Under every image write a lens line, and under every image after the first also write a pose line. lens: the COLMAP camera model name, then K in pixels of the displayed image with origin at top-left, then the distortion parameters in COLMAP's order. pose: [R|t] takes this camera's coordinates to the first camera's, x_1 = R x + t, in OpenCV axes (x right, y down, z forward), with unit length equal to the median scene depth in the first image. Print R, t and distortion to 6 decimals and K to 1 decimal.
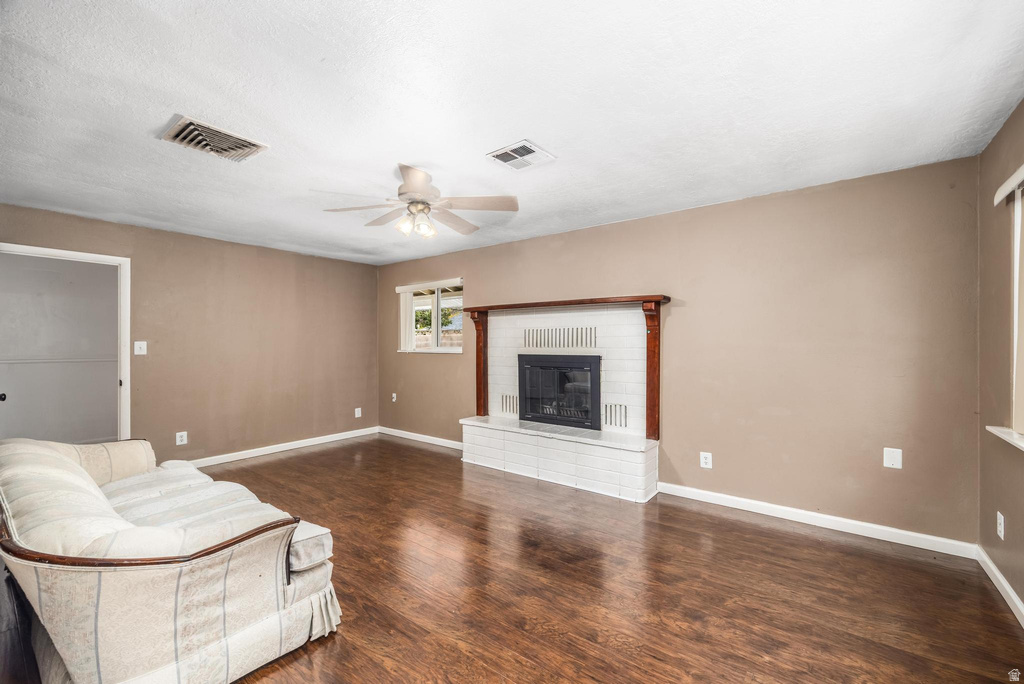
lens RADIAL K [[411.1, 0, 516.8], [0, 411.1, 344.2], [0, 0, 1]] dist [0.008518, -0.000241]
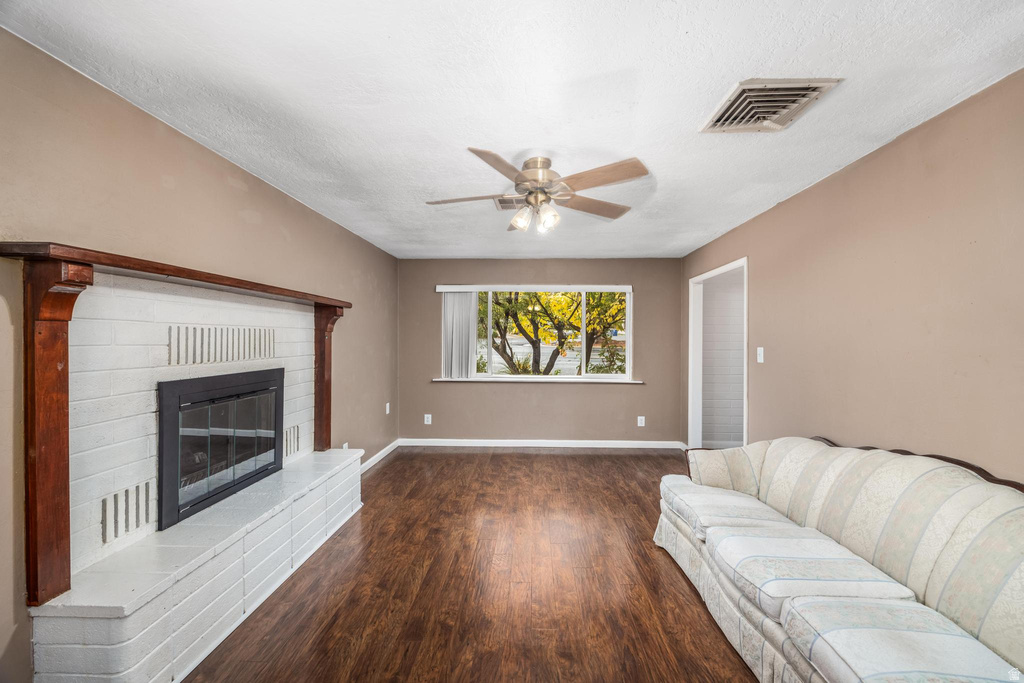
lens RADIAL K [[411.1, 0, 517.5], [0, 411.1, 339.6], [0, 0, 1]] dist [0.008518, -0.000241]
pose [[-0.559063, -0.000922, 0.829125, -0.679197], [-0.001175, 0.999999, 0.000319, -0.025577], [-0.829124, -0.000796, -0.559064, 1.103168]]
